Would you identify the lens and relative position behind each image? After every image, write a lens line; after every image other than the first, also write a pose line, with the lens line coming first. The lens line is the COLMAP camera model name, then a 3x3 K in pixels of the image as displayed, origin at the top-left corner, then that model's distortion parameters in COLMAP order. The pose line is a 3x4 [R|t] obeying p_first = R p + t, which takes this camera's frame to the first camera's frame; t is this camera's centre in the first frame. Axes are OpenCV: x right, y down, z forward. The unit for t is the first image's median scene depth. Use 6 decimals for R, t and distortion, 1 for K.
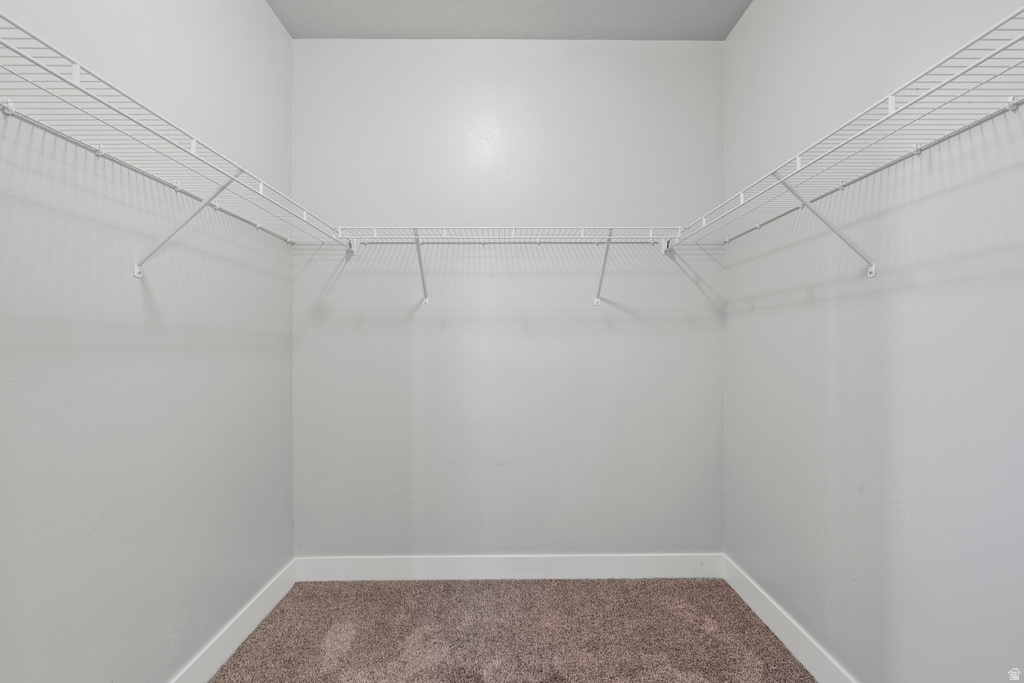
lens RADIAL K [[470.6, 0, 512.0], [0, 470.6, 341.5], [0, 0, 1]] dist [-0.003568, 0.000285]
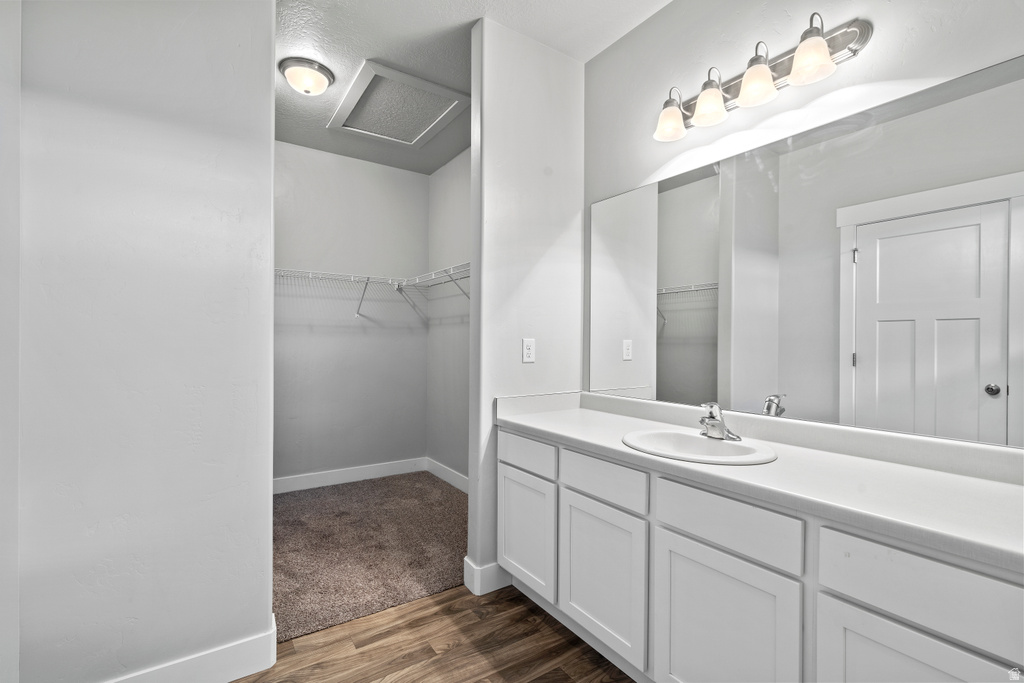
lens RADIAL K [[470.6, 0, 512.0], [0, 470.6, 341.5], [0, 0, 1]] dist [-0.003568, 0.000285]
pose [[0.836237, 0.008330, 0.548306, -0.282415], [-0.009874, 0.999951, -0.000132, 0.000911], [-0.548280, -0.005304, 0.836278, -0.720845]]
